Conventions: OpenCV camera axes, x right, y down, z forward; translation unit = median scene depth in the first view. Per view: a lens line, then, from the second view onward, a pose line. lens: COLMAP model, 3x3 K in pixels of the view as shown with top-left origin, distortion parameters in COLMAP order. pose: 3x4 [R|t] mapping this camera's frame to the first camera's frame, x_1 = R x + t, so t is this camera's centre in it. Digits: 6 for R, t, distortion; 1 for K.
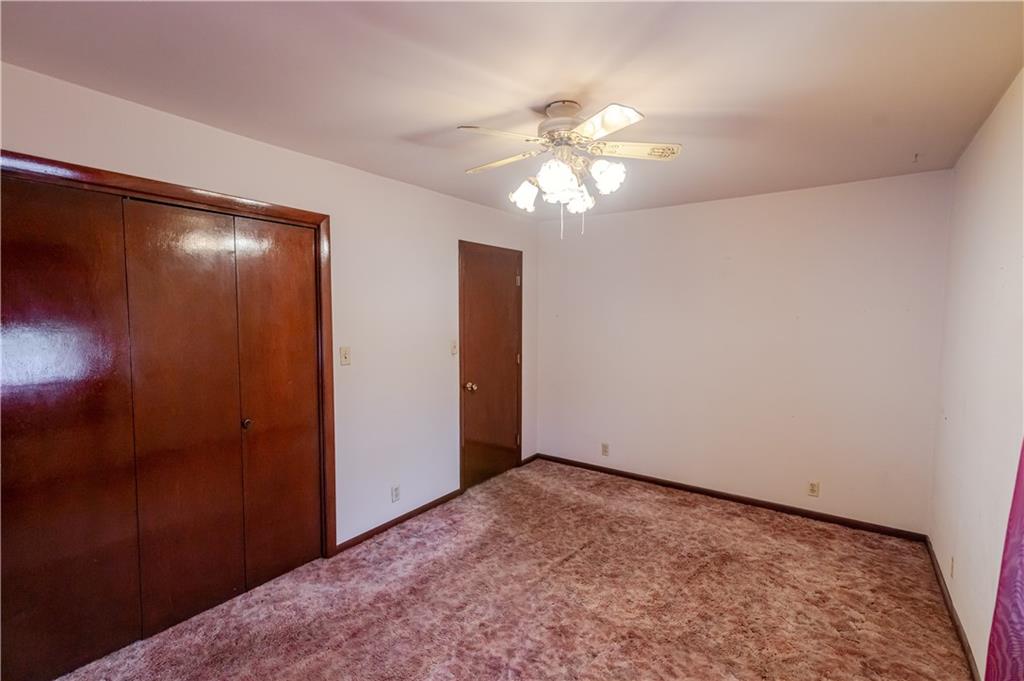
lens RADIAL K [[460.3, 0, 520.8], [0, 460.3, 341.3], [0, 0, 1]] dist [0.013995, 0.000215]
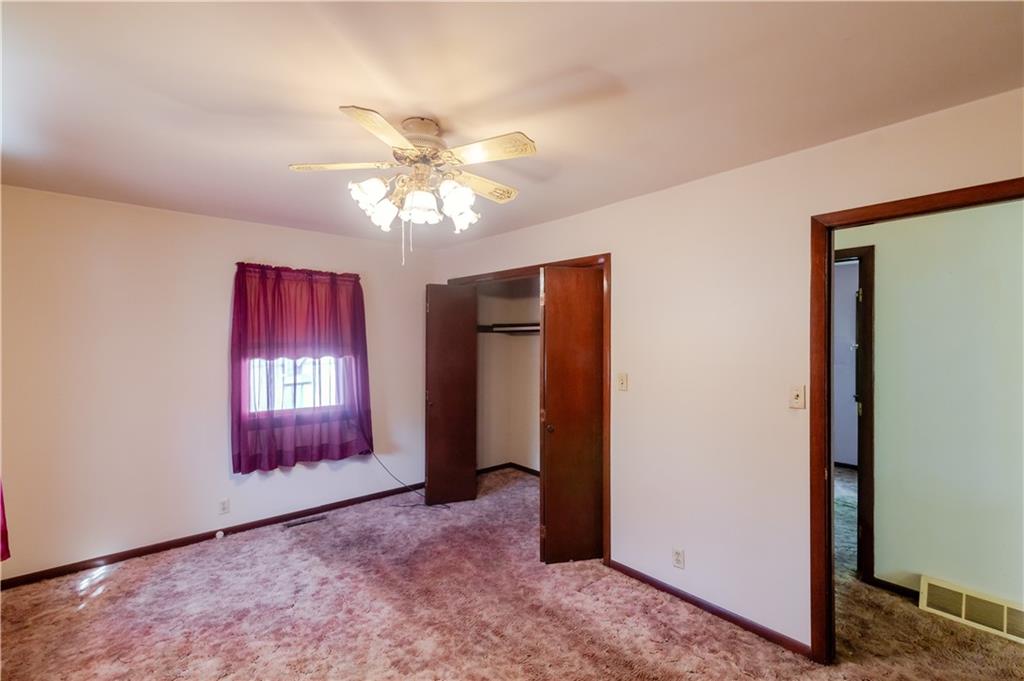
lens RADIAL K [[460.3, 0, 520.4], [0, 460.3, 341.3], [0, 0, 1]] dist [0.013995, 0.000215]
pose [[-0.224259, 0.006402, -0.974509, 0.711820], [-0.059918, 0.997996, 0.020344, -0.070763], [0.972686, 0.062953, -0.223426, 1.047432]]
